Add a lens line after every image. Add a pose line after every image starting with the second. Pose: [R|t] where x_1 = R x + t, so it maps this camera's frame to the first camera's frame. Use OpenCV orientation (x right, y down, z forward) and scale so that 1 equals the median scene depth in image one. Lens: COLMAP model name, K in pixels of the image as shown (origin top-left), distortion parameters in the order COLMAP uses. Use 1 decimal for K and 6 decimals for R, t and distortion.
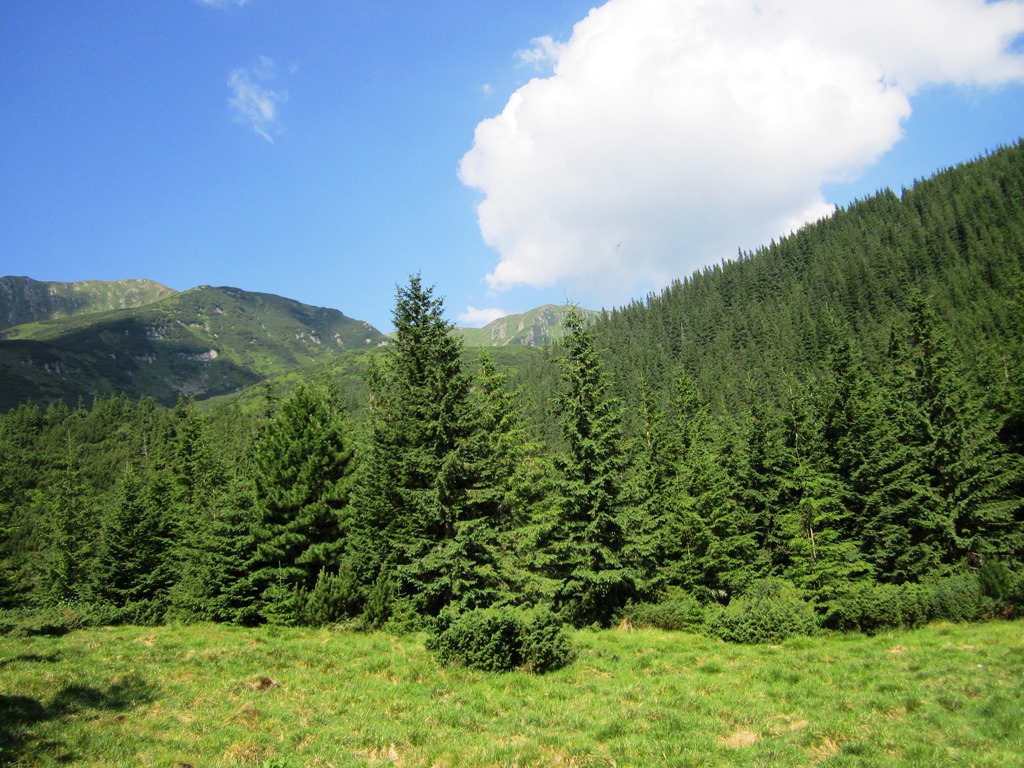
lens RADIAL K [[838.8, 0, 515.4], [0, 838.8, 399.2], [0, 0, 1]] dist [-0.055947, 0.020192]
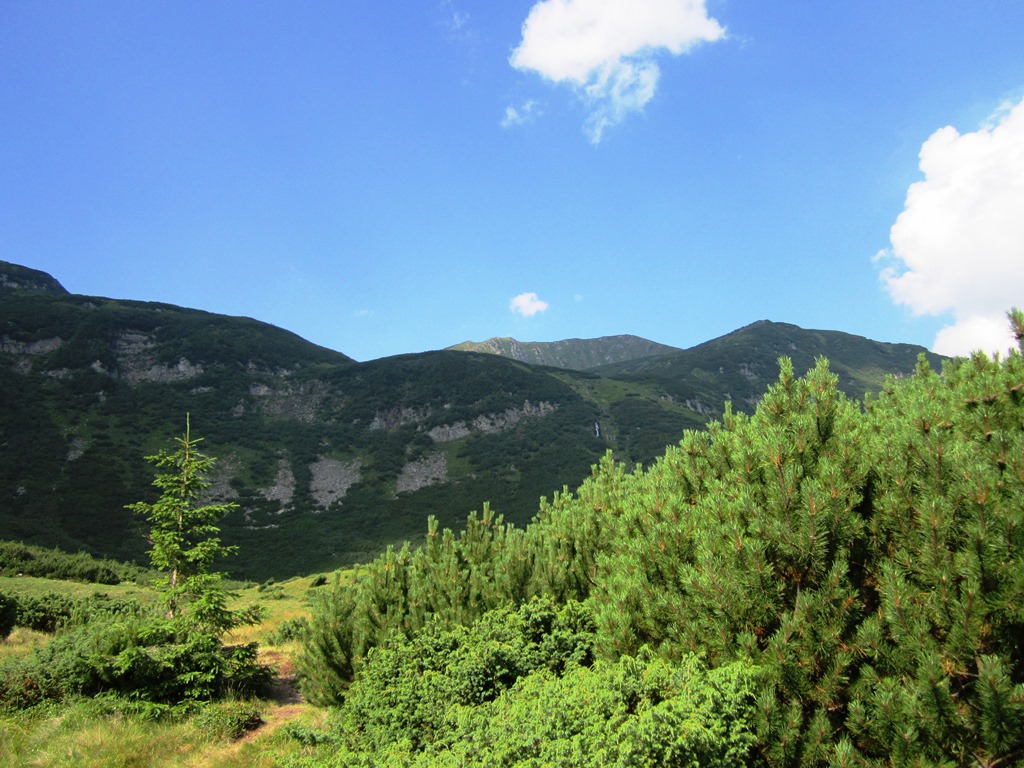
lens RADIAL K [[838.8, 0, 513.8], [0, 838.8, 384.8], [0, 0, 1]] dist [-0.055947, 0.020192]
pose [[0.907942, -0.034285, -0.417691, -2.703712], [-0.010804, 0.994402, -0.105106, 0.177807], [0.418957, 0.099943, 0.902489, 1.635525]]
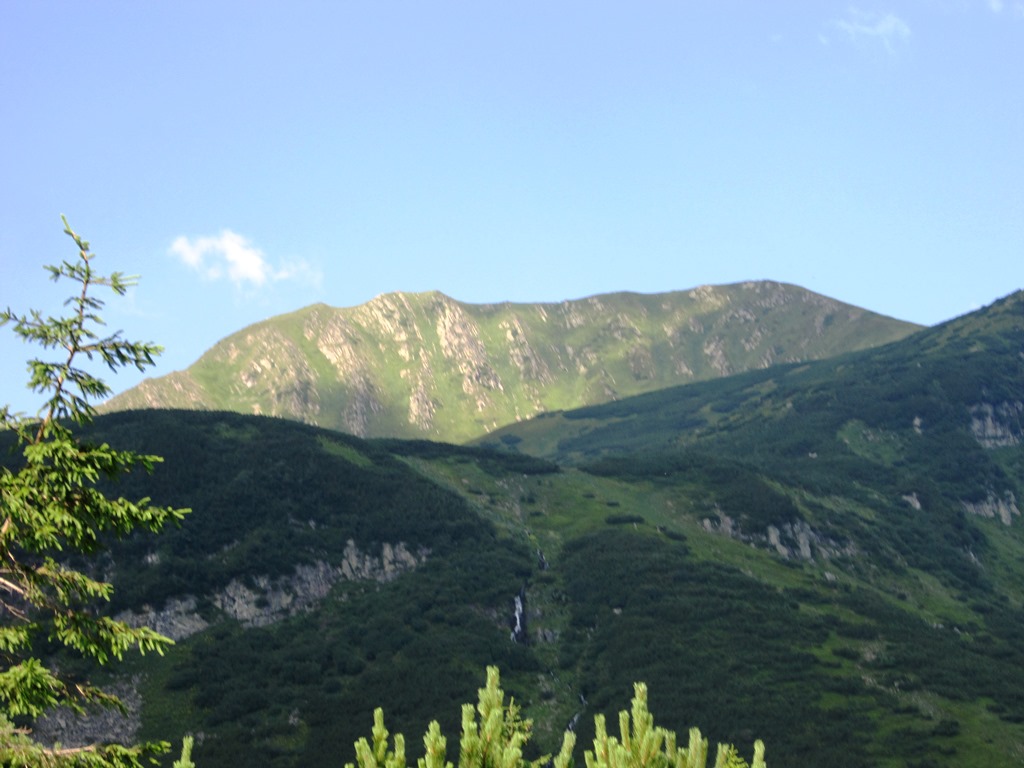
lens RADIAL K [[2586.7, 0, 510.7], [0, 2586.7, 383.6], [0, 0, 1]] dist [-0.190583, 0.000000]
pose [[0.905373, -0.046372, -0.422077, -1.766853], [0.002045, 0.994483, -0.104873, 0.023495], [0.424611, 0.094087, 0.900474, 0.752262]]
